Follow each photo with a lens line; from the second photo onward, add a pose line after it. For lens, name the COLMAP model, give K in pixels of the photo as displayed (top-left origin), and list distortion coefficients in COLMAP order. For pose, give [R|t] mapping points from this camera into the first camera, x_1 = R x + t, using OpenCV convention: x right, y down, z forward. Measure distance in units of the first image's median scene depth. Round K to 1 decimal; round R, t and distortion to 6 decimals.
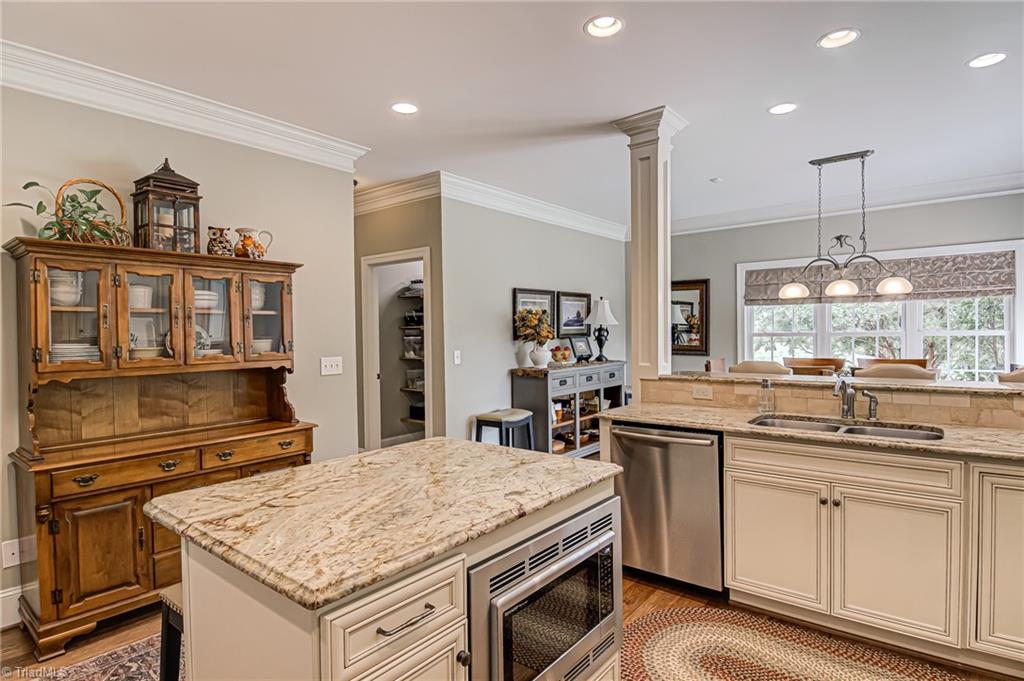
lens RADIAL K [[537.2, 0, 512.0], [0, 537.2, 340.5], [0, 0, 1]] dist [0.007990, -0.022600]
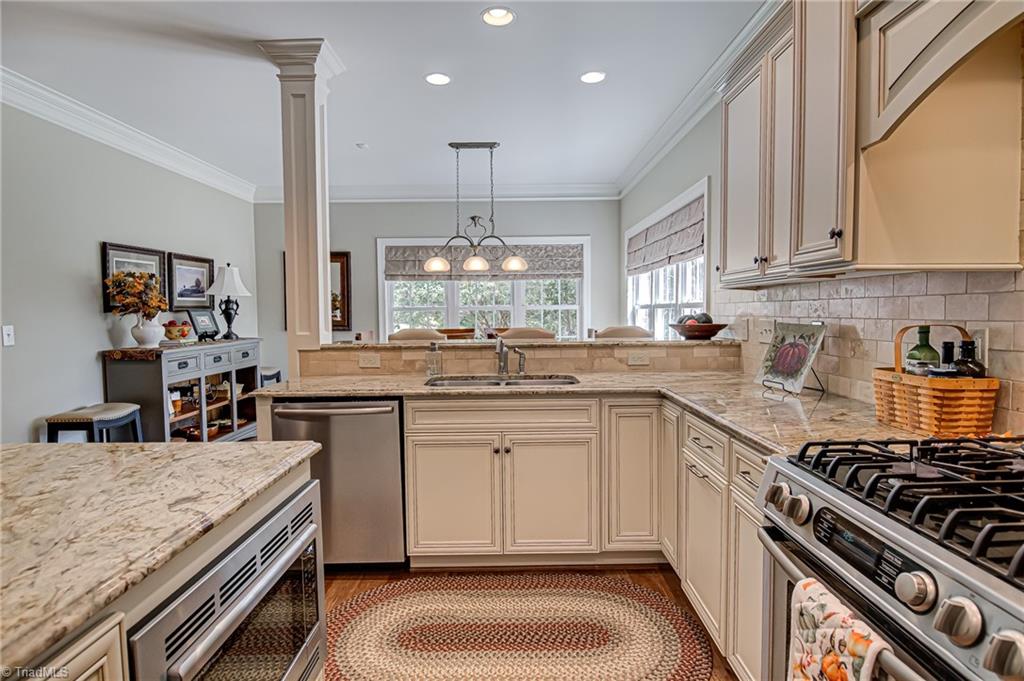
lens RADIAL K [[537.2, 0, 512.0], [0, 537.2, 340.5], [0, 0, 1]] dist [0.007990, -0.022600]
pose [[0.776113, -0.028842, 0.629934, -0.050485], [0.010120, 0.999394, 0.033291, 0.035969], [-0.630513, -0.019463, 0.775935, 0.122440]]
